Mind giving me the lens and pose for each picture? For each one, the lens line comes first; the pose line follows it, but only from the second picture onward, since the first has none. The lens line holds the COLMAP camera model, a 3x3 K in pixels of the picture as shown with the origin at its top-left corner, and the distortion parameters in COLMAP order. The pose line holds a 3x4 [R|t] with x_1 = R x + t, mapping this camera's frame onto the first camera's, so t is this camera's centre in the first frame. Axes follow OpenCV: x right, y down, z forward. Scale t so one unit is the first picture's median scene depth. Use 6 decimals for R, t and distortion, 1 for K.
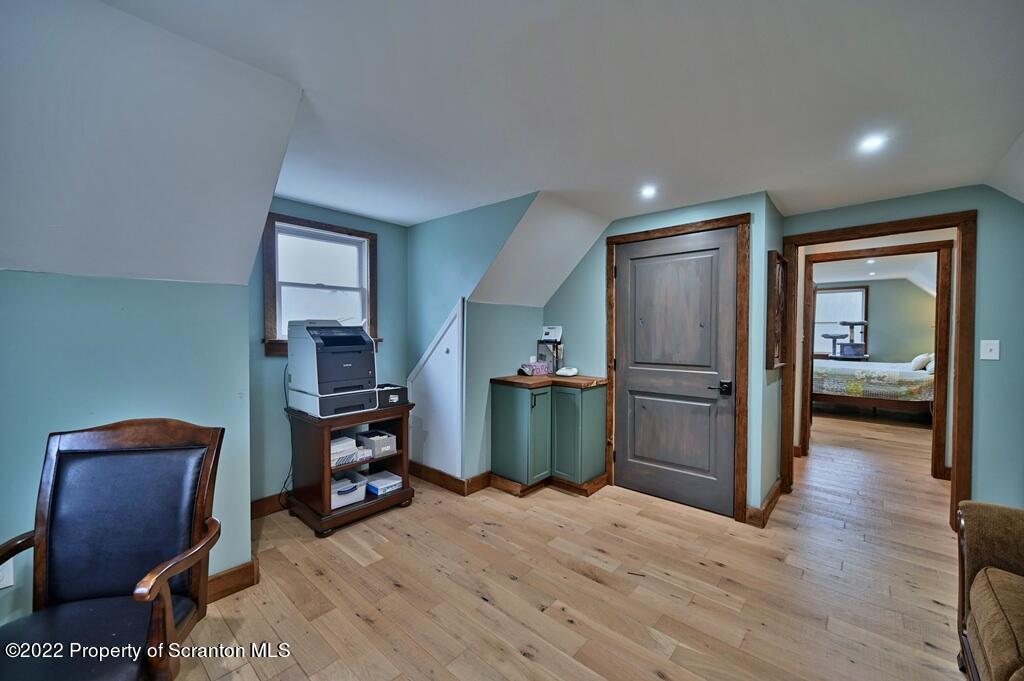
lens RADIAL K [[399.4, 0, 512.6], [0, 399.4, 338.7], [0, 0, 1]] dist [0.000650, 0.000131]
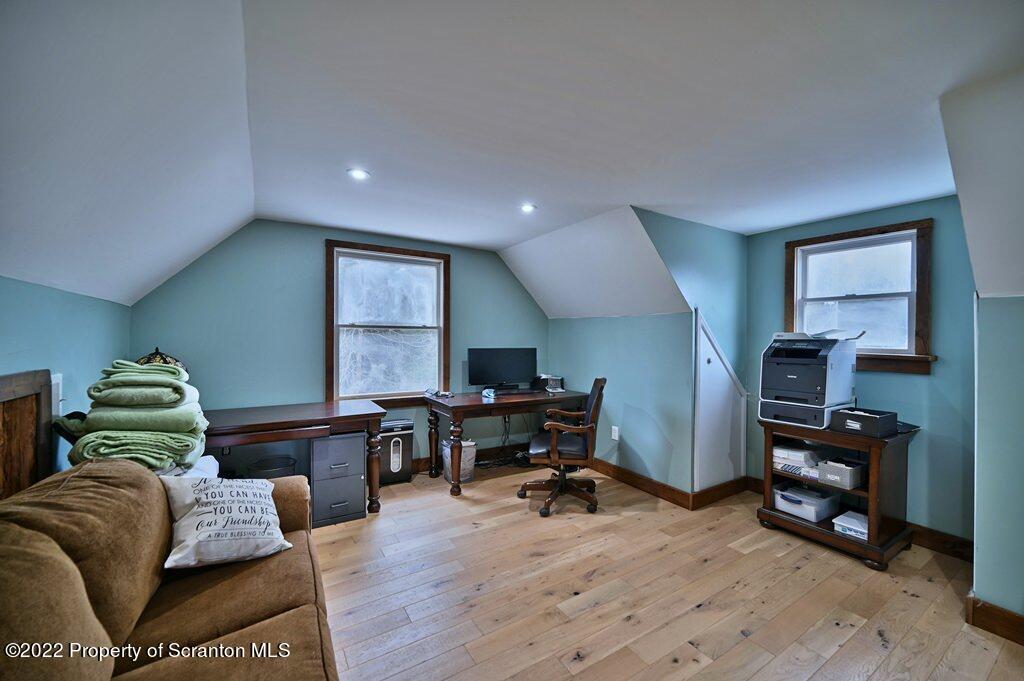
lens RADIAL K [[403.1, 0, 516.8], [0, 403.1, 343.1], [0, 0, 1]] dist [-0.000211, 0.000401]
pose [[-0.278745, 0.006193, -0.960345, 0.783874], [-0.031989, 0.999364, 0.015729, -0.012946], [0.959832, 0.035105, -0.278370, 0.614896]]
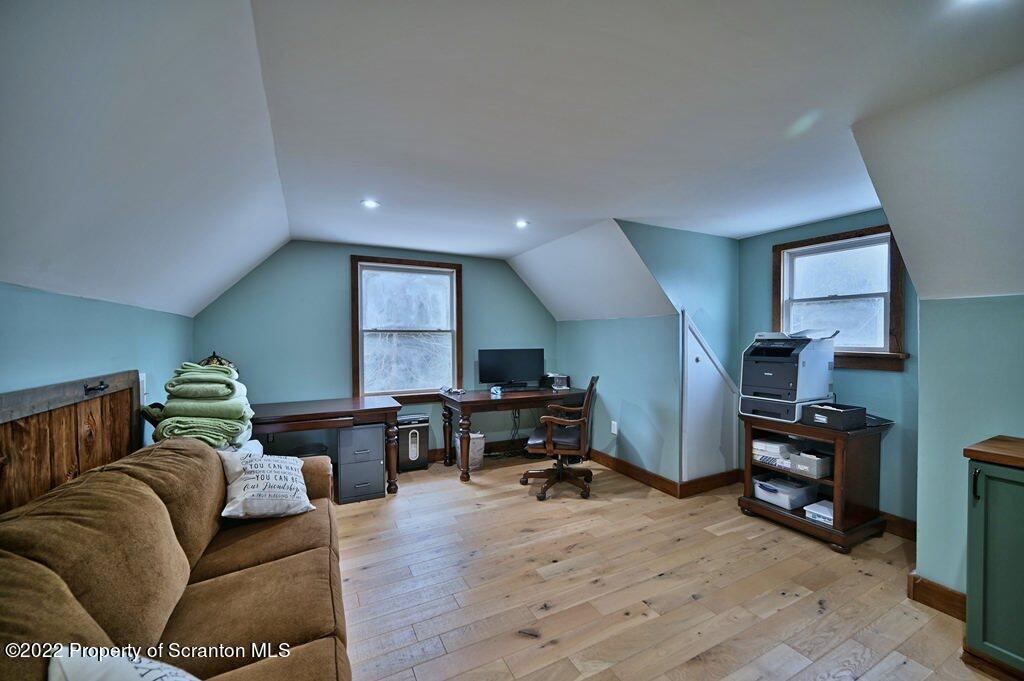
lens RADIAL K [[403.1, 0, 516.8], [0, 403.1, 343.1], [0, 0, 1]] dist [-0.000211, 0.000401]
pose [[-0.357862, 0.010768, -0.933713, 0.876482], [-0.020452, 0.999603, 0.019367, -0.025248], [0.933551, 0.026027, -0.357499, 0.760162]]
